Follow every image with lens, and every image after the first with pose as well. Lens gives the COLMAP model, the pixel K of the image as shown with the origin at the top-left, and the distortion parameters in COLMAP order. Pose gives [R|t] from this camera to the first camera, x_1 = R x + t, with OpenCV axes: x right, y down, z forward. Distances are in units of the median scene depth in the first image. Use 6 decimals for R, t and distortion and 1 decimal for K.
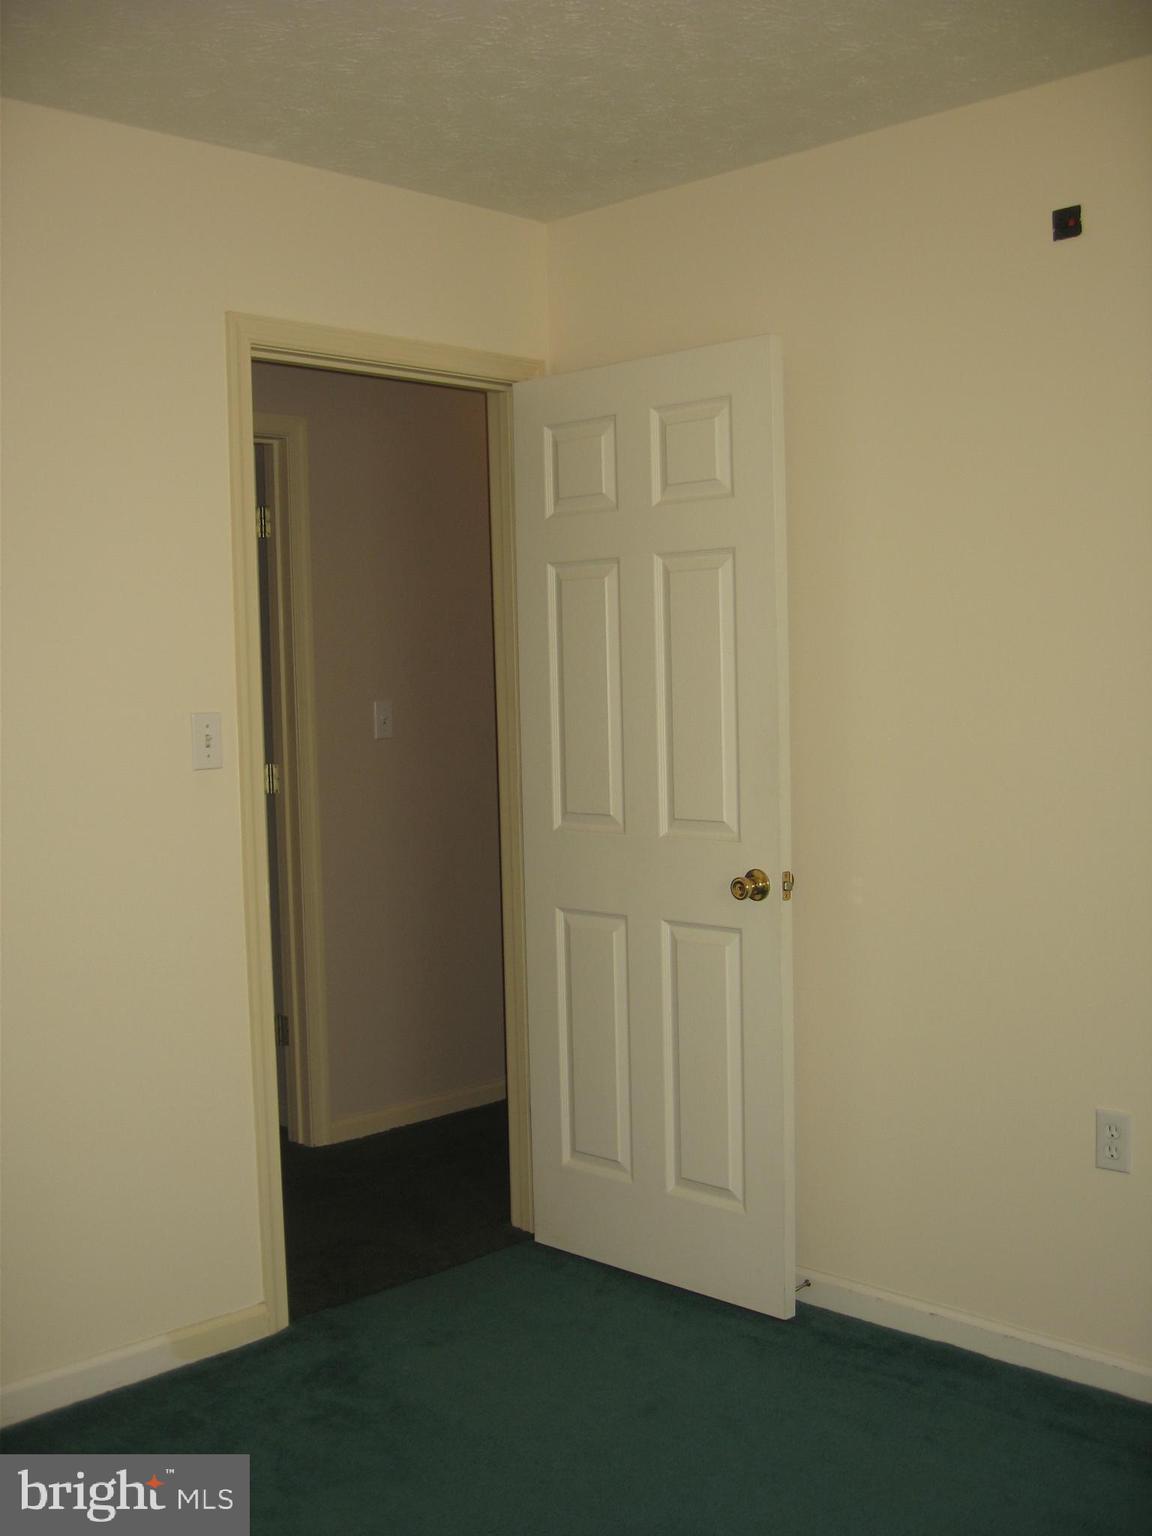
lens RADIAL K [[1660.3, 0, 576.0], [0, 1660.3, 768.0], [0, 0, 1]] dist [0.023536, -0.000527]
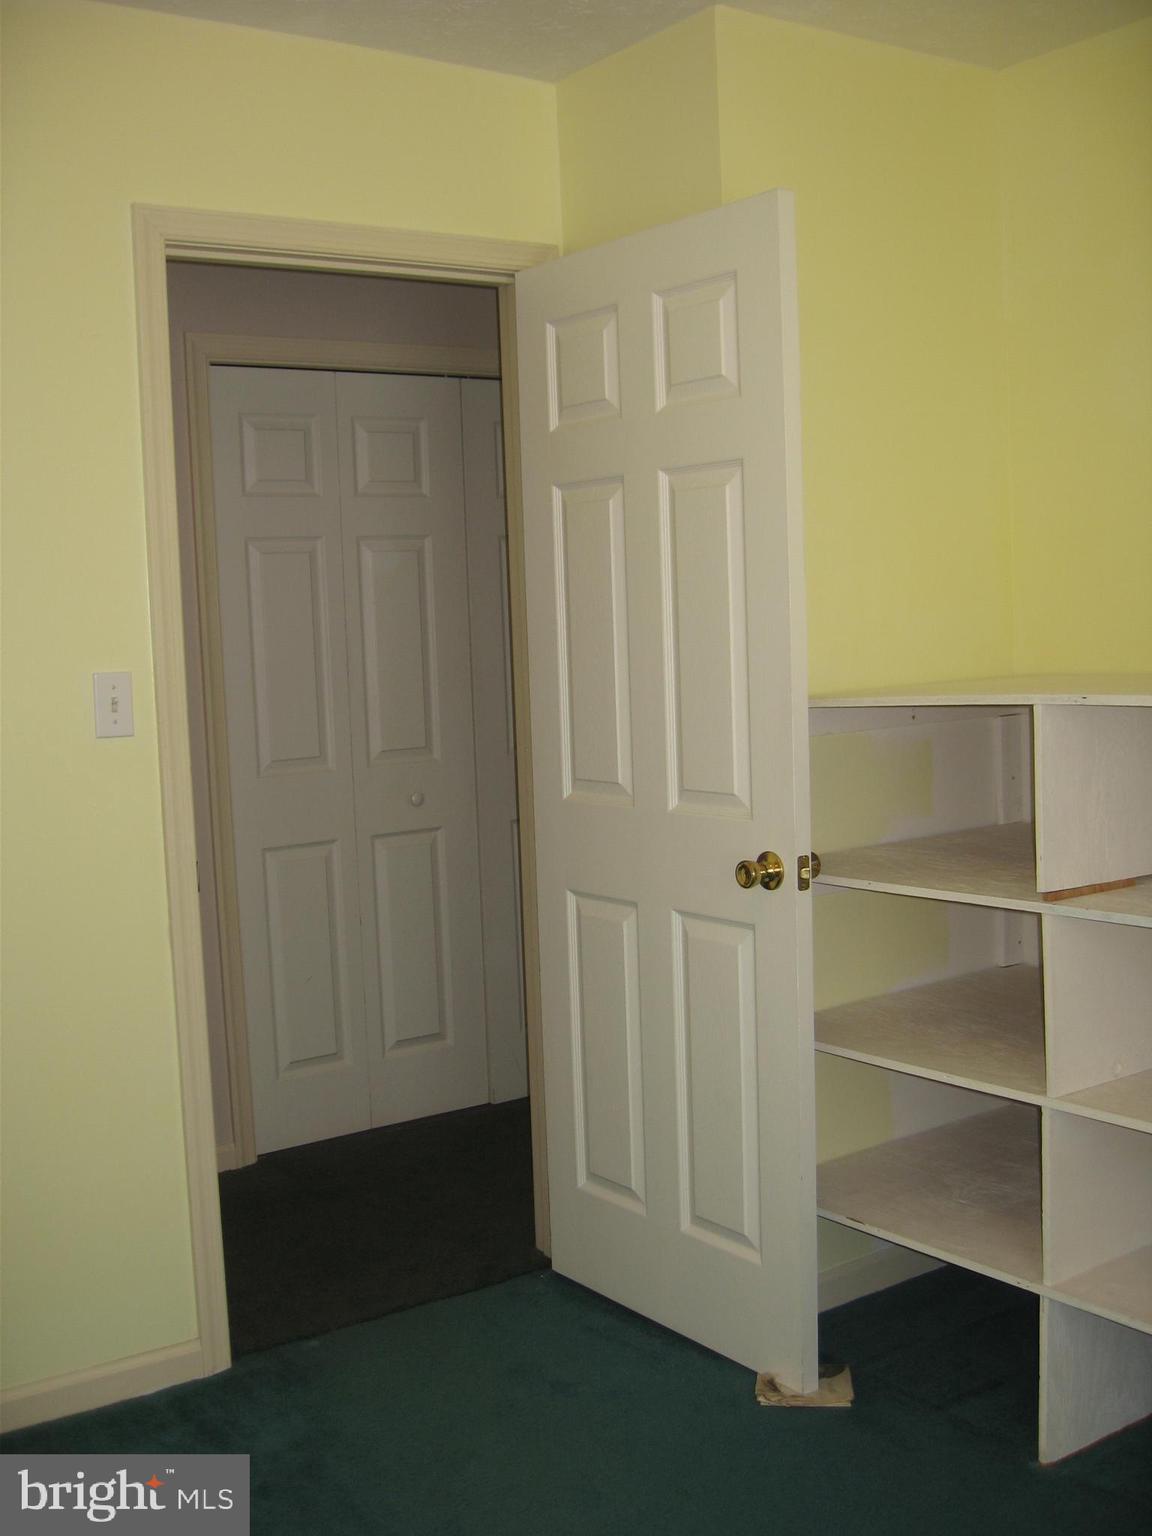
lens RADIAL K [[1660.3, 0, 576.0], [0, 1660.3, 768.0], [0, 0, 1]] dist [0.023536, -0.000527]
pose [[0.980640, -0.001537, -0.195812, 0.168302], [0.010027, 0.999051, 0.042375, -0.015873], [0.195562, -0.043518, 0.979725, 0.173410]]
